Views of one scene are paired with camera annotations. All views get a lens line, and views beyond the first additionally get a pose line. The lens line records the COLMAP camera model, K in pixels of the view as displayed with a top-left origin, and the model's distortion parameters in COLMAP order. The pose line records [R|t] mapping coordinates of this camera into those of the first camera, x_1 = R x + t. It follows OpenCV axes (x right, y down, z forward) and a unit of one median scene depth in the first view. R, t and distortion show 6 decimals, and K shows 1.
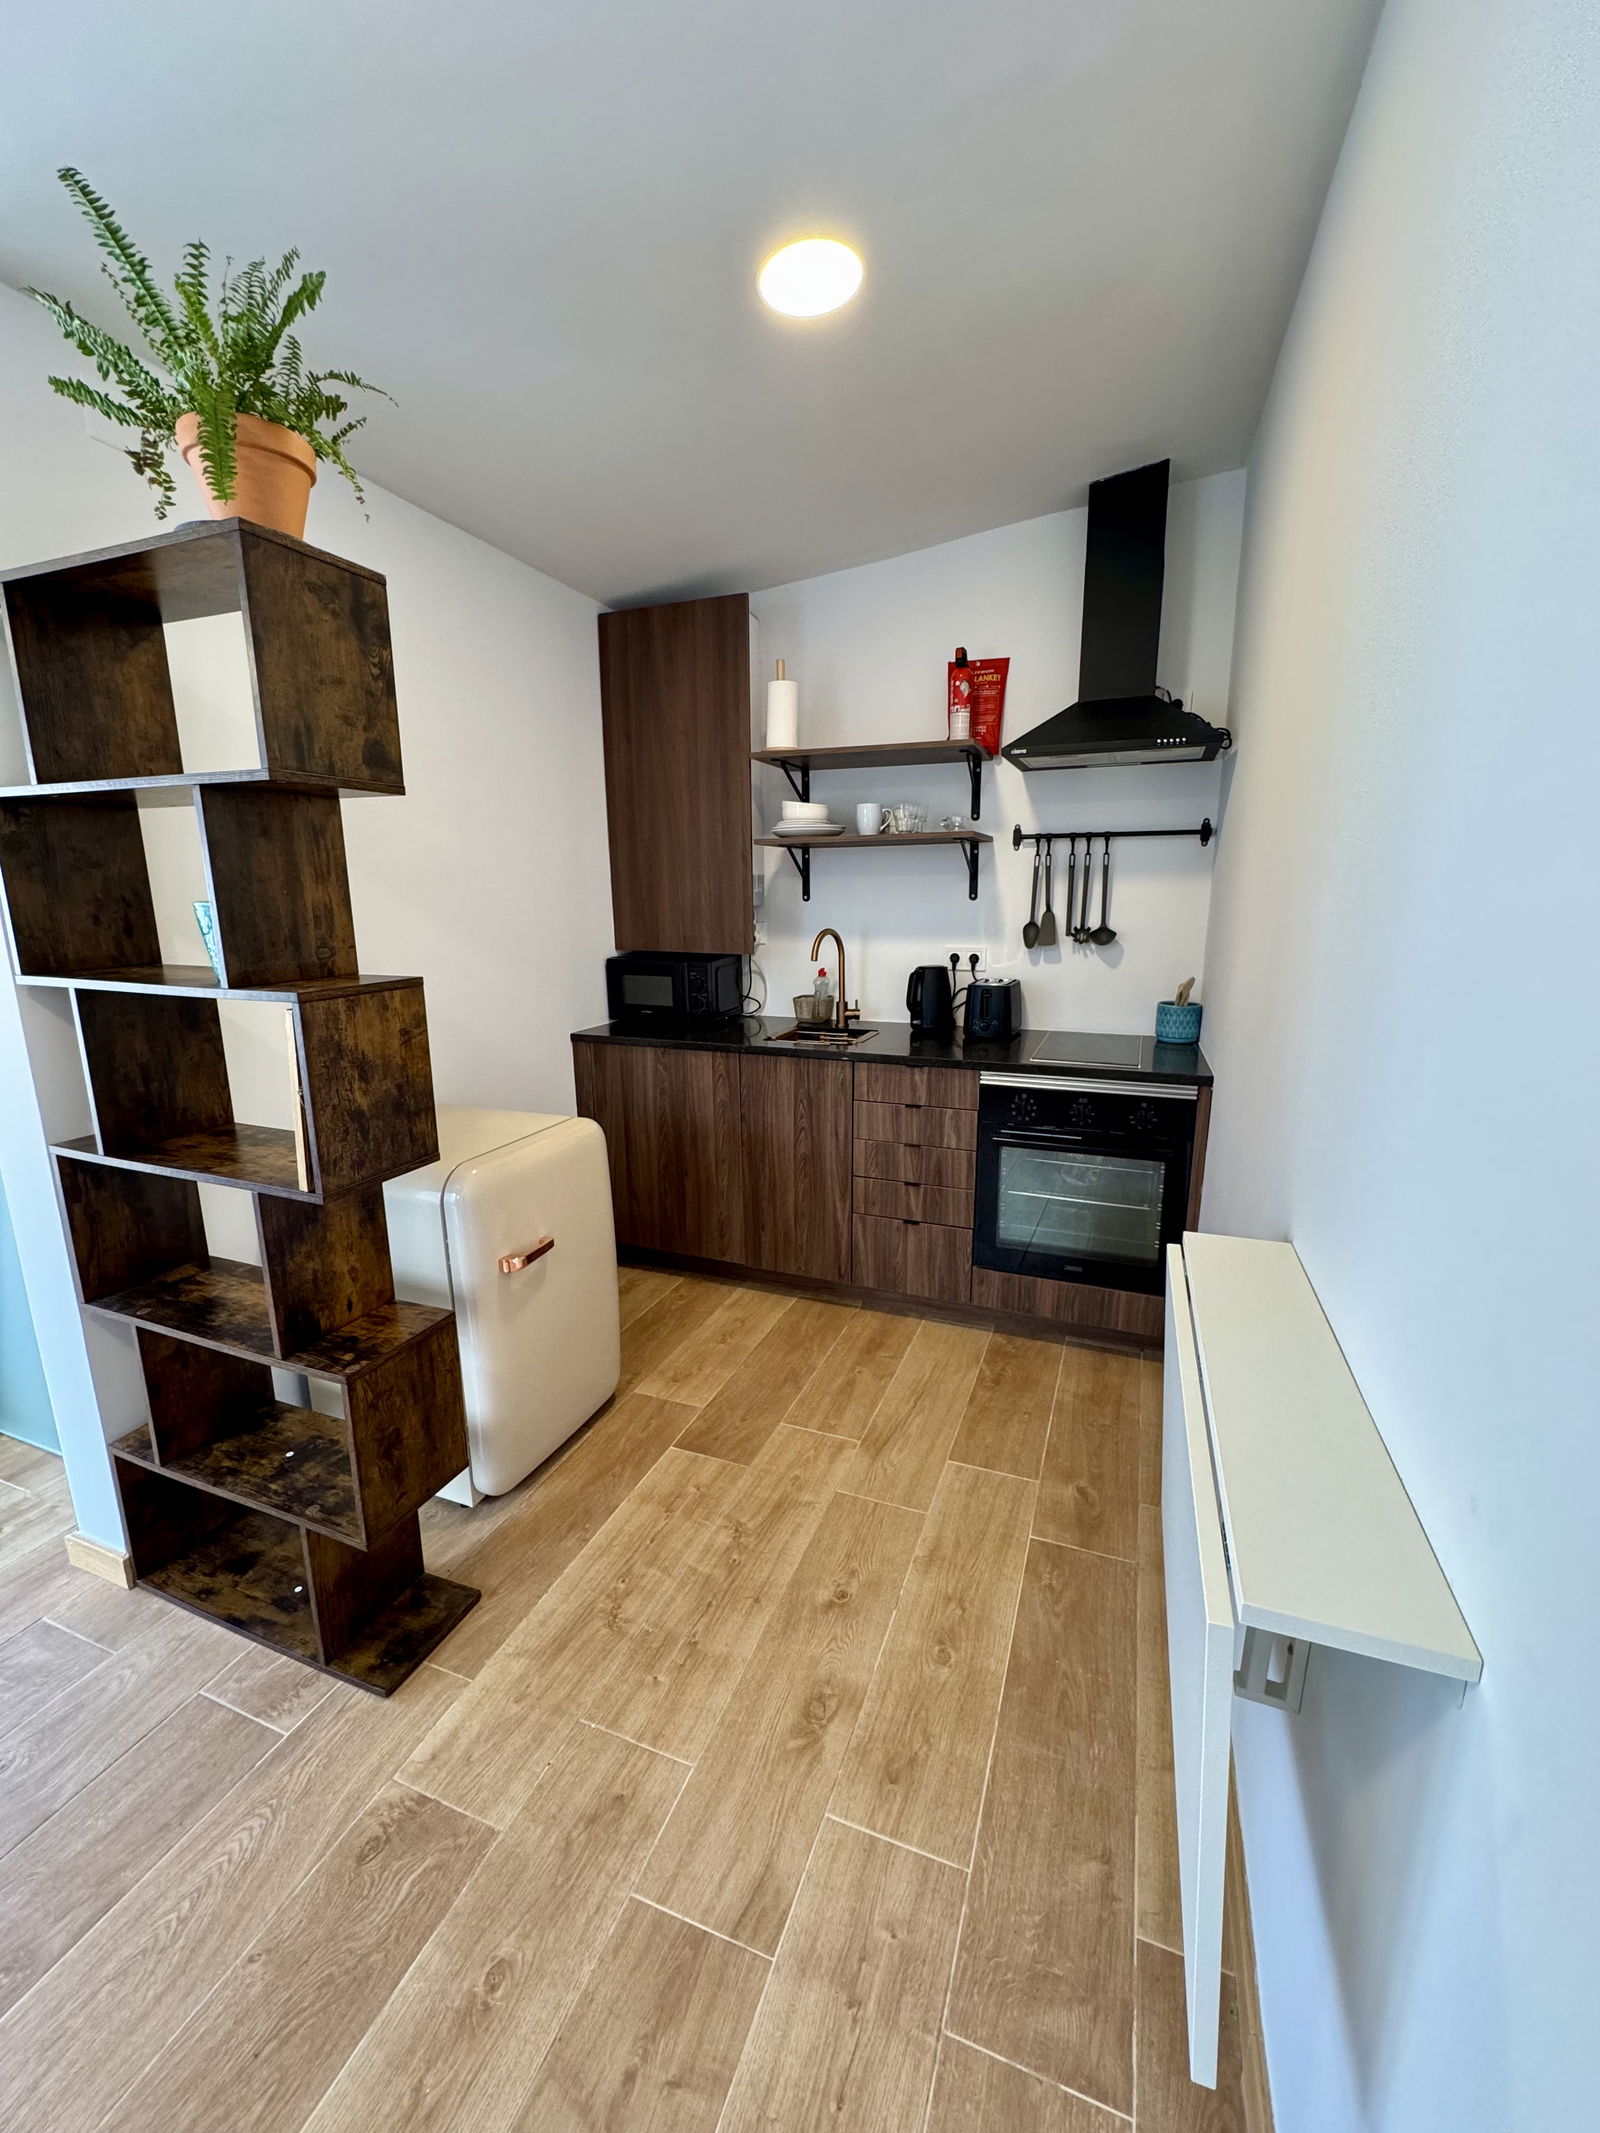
lens RADIAL K [[850.4, 0, 800.0], [0, 850.4, 1066.5], [0, 0, 1]] dist [-0.000515, 0.000743]
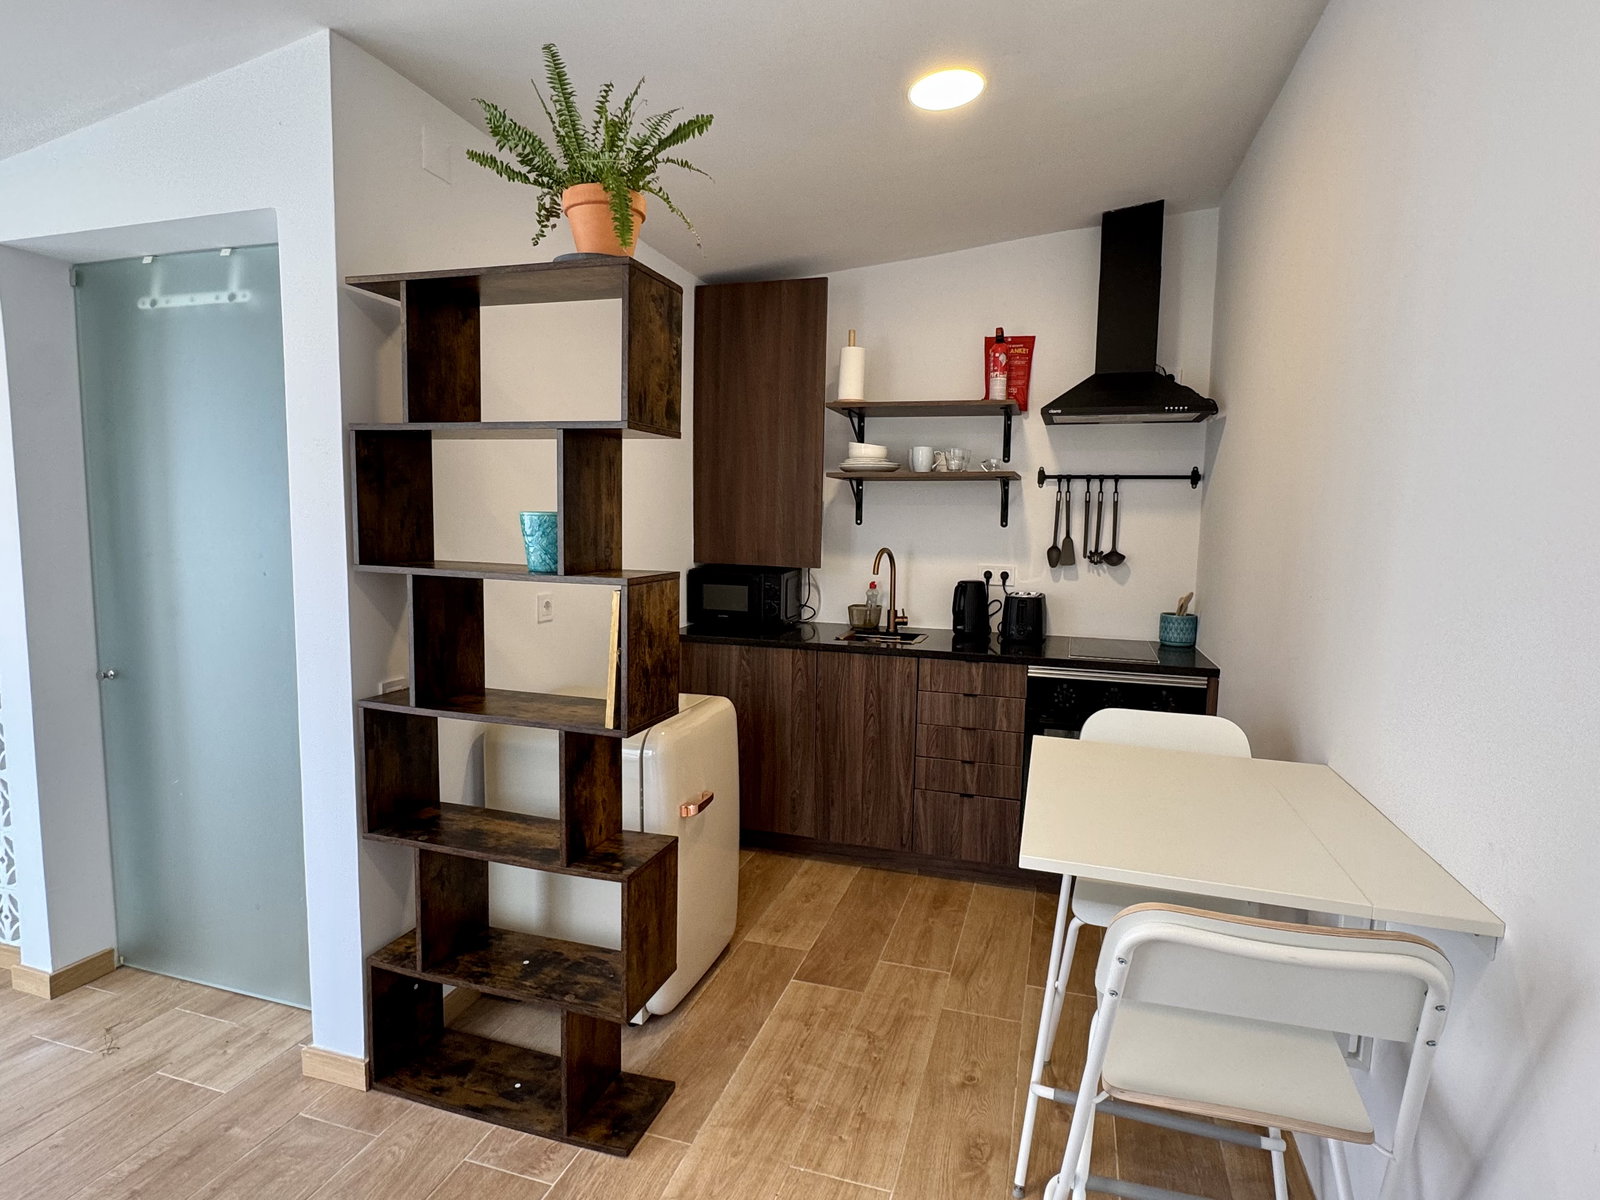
lens RADIAL K [[848.1, 0, 800.0], [0, 848.1, 600.0], [0, 0, 1]] dist [0.002062, 0.000879]
pose [[0.997123, 0.017174, 0.073831, -0.224158], [-0.009184, 0.994191, -0.107236, 0.050171], [-0.075243, 0.106250, 0.991489, -0.204494]]
